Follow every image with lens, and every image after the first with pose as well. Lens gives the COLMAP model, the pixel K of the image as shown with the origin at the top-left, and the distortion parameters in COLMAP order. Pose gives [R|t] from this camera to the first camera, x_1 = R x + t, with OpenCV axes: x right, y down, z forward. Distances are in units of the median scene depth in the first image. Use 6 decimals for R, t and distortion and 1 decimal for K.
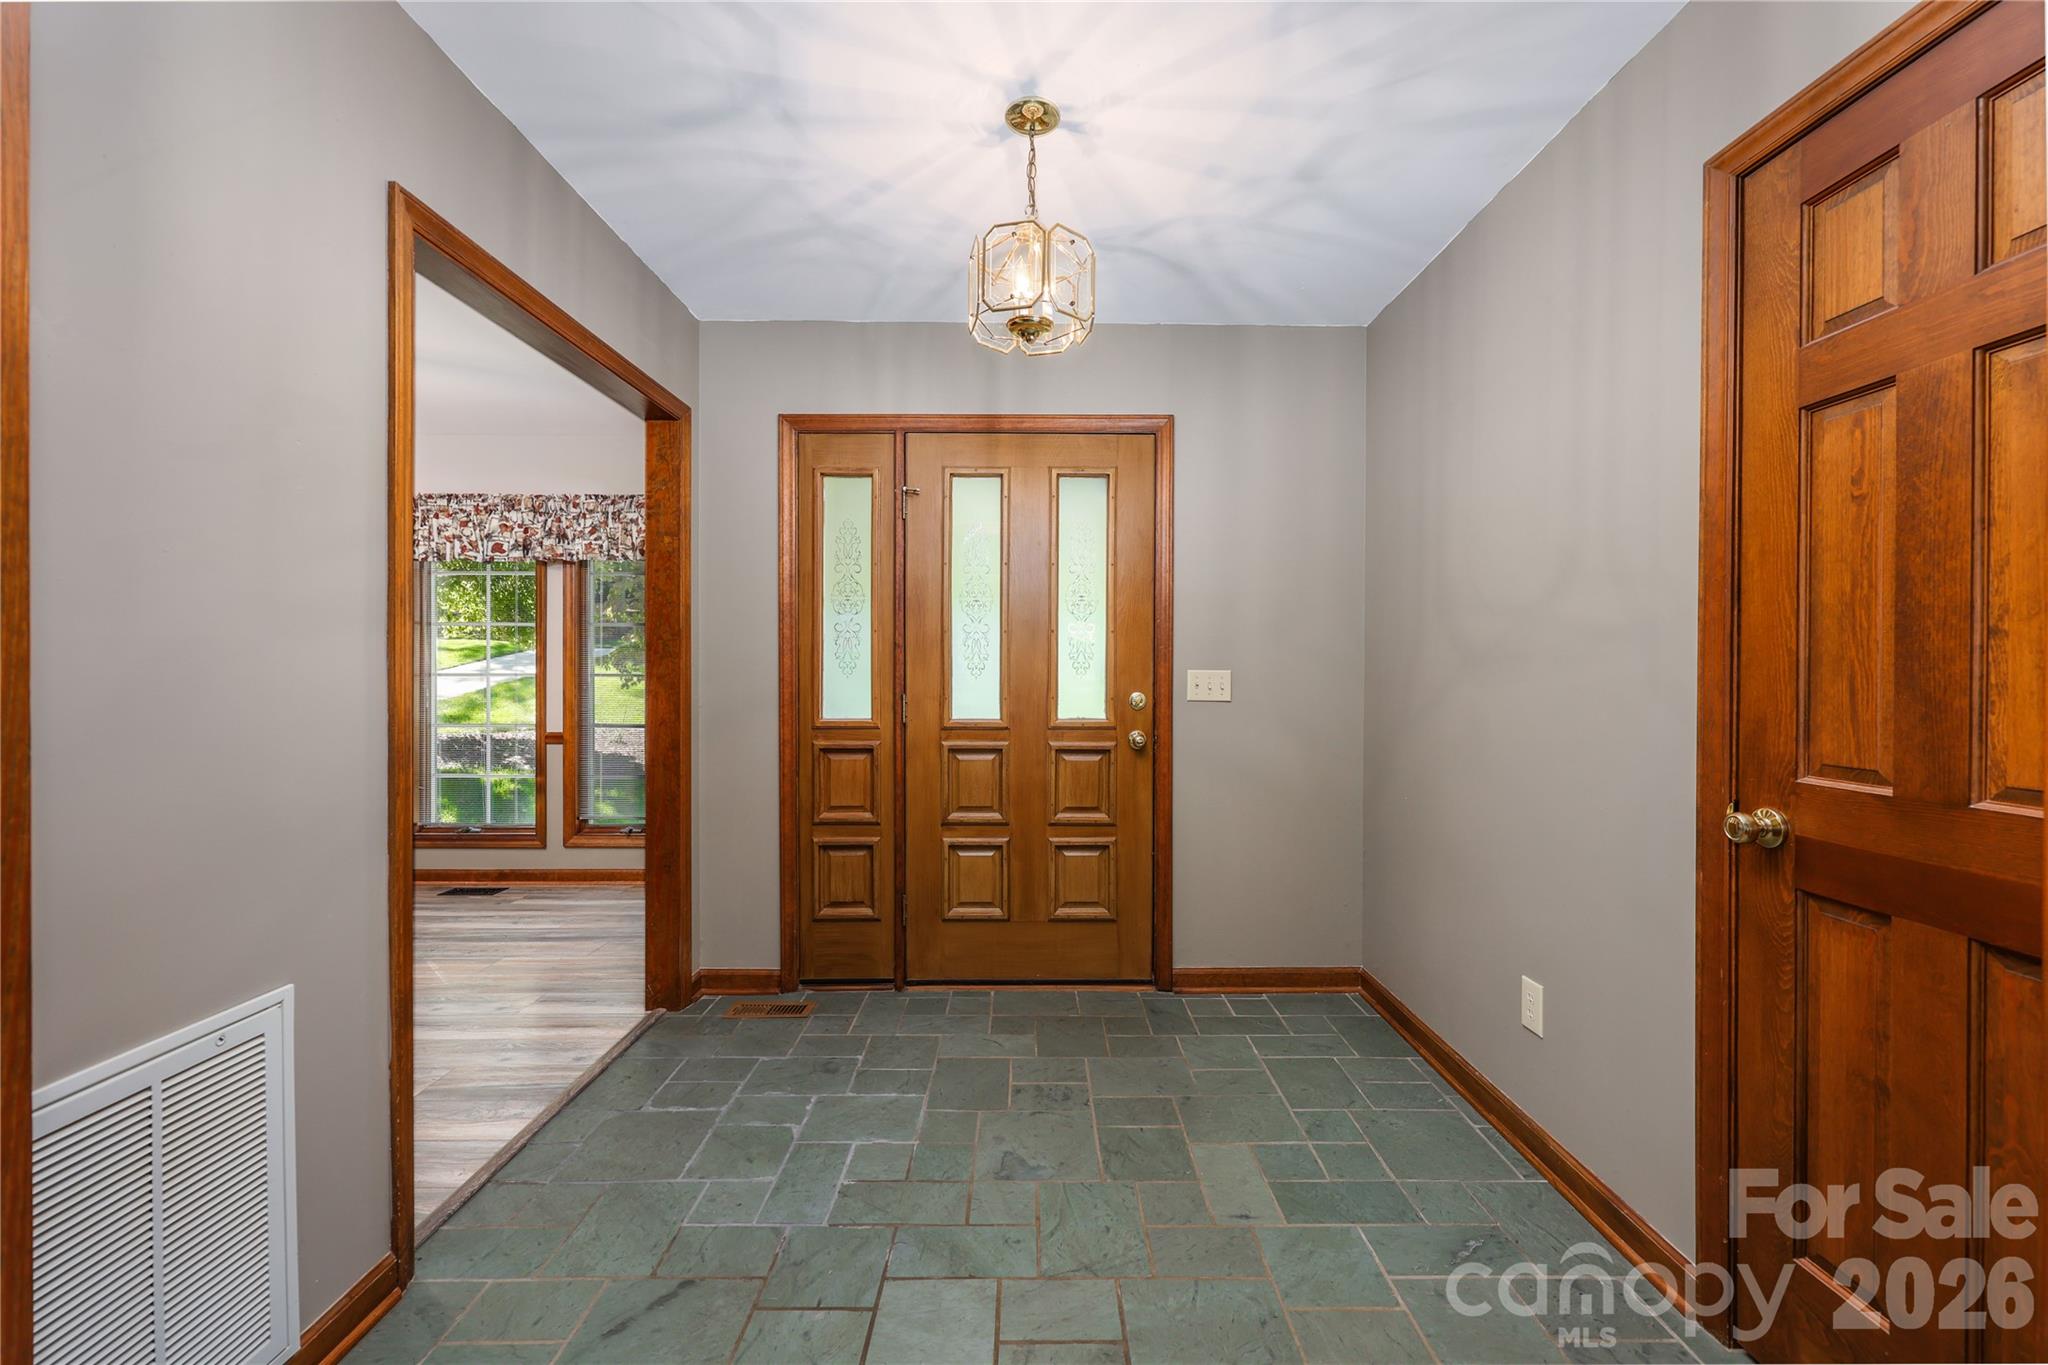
lens RADIAL K [[844.6, 0, 1025.9], [0, 844.6, 672.6], [0, 0, 1]] dist [0.003184, 0.000214]
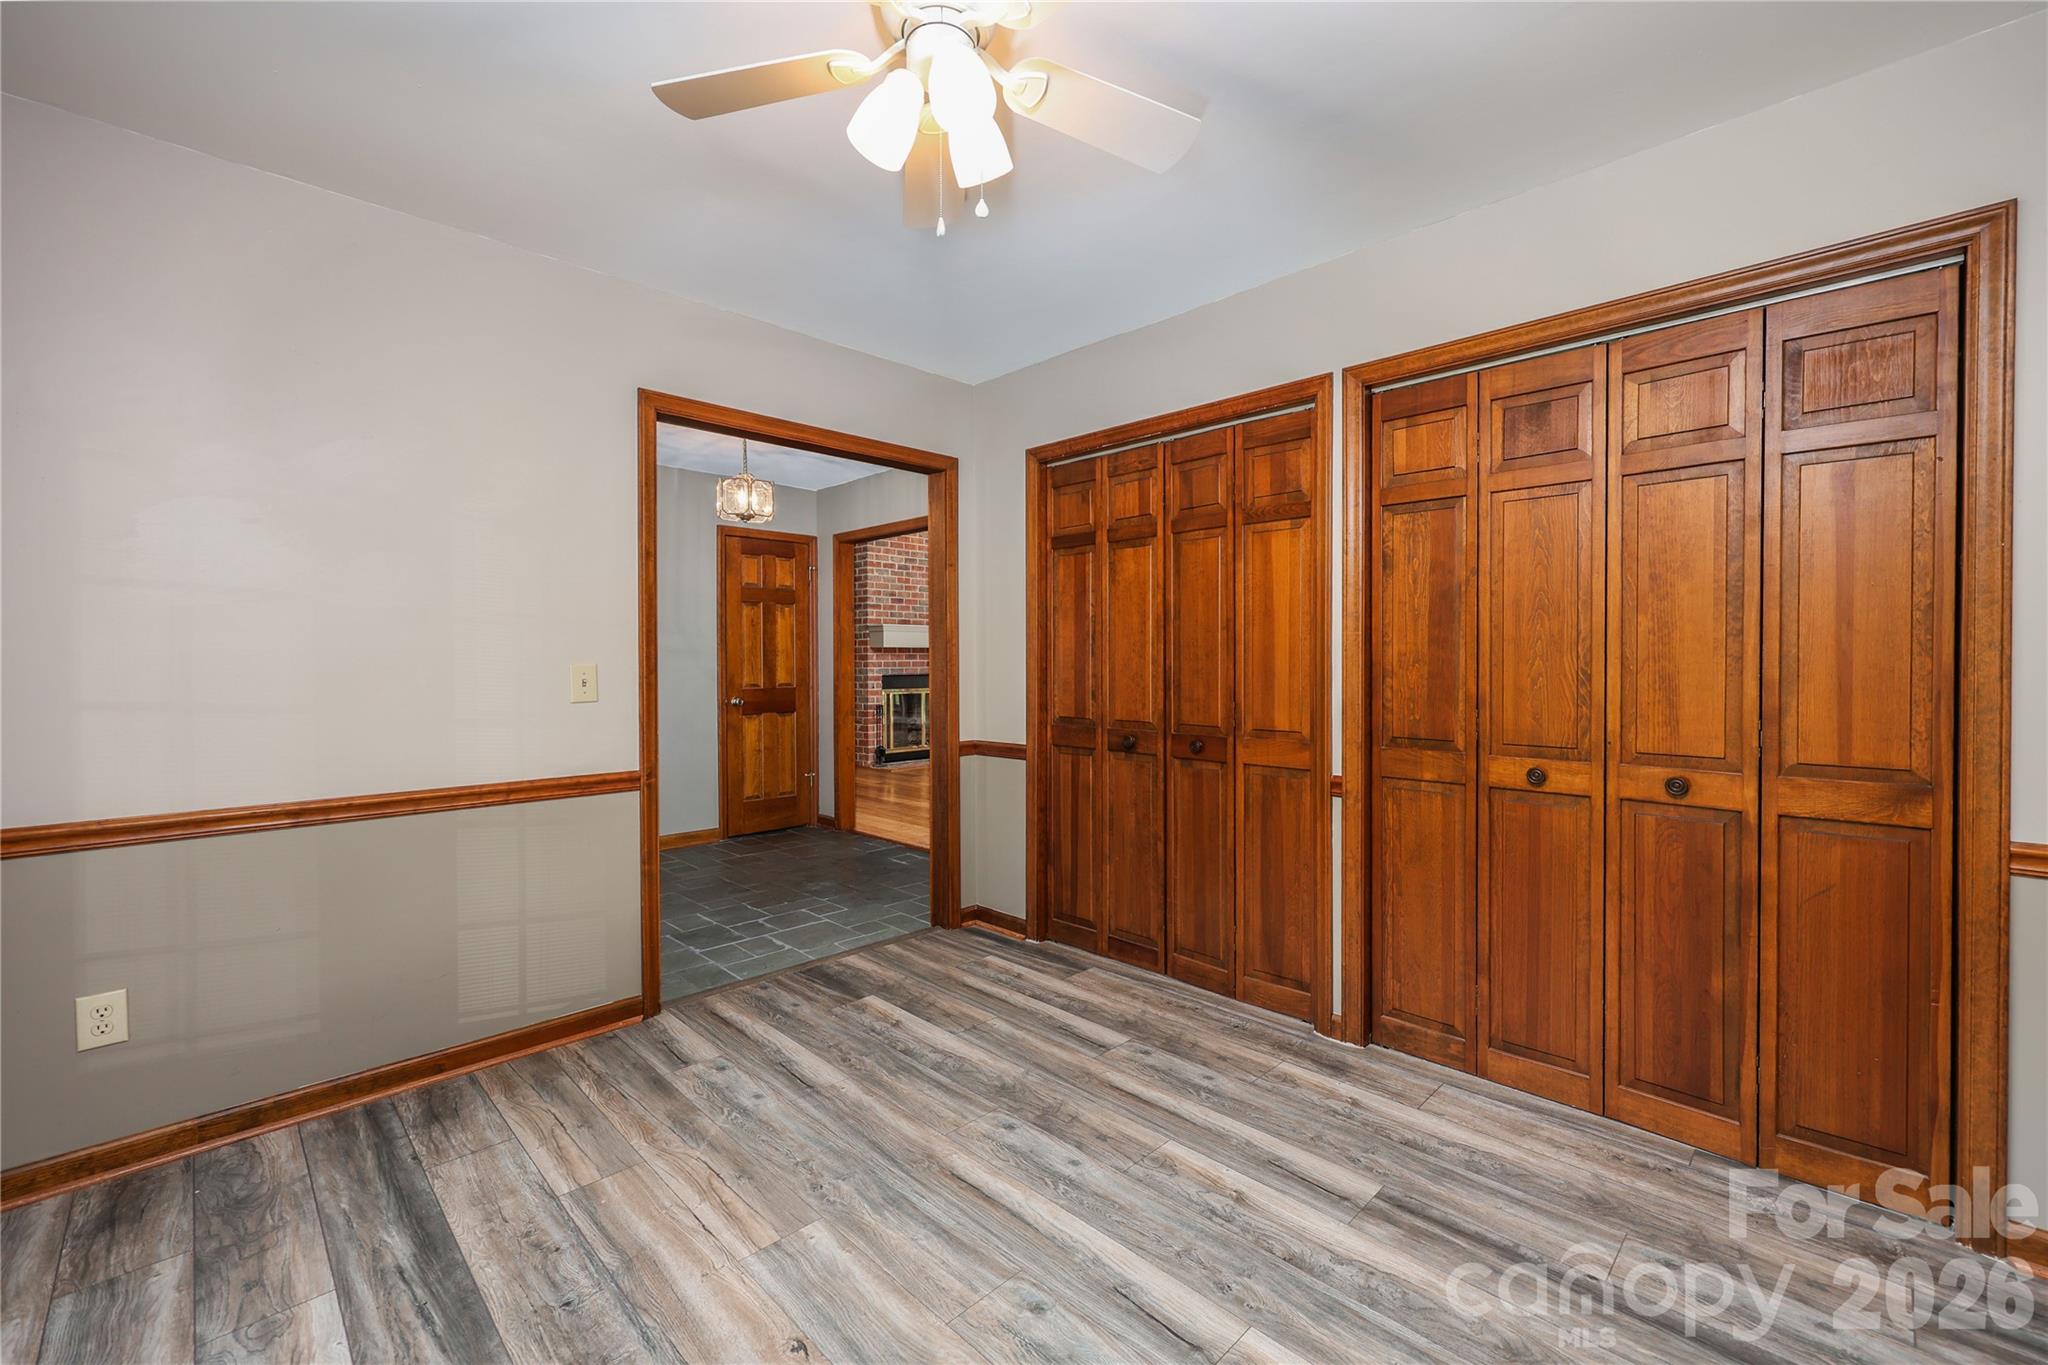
lens RADIAL K [[844.6, 0, 1024.3], [0, 844.6, 669.3], [0, 0, 1]] dist [0.003184, 0.000214]
pose [[-0.700591, -0.009957, 0.713494, -1.627653], [0.007886, 0.999734, 0.021695, -0.021176], [-0.713520, 0.020826, -0.700325, 1.552770]]
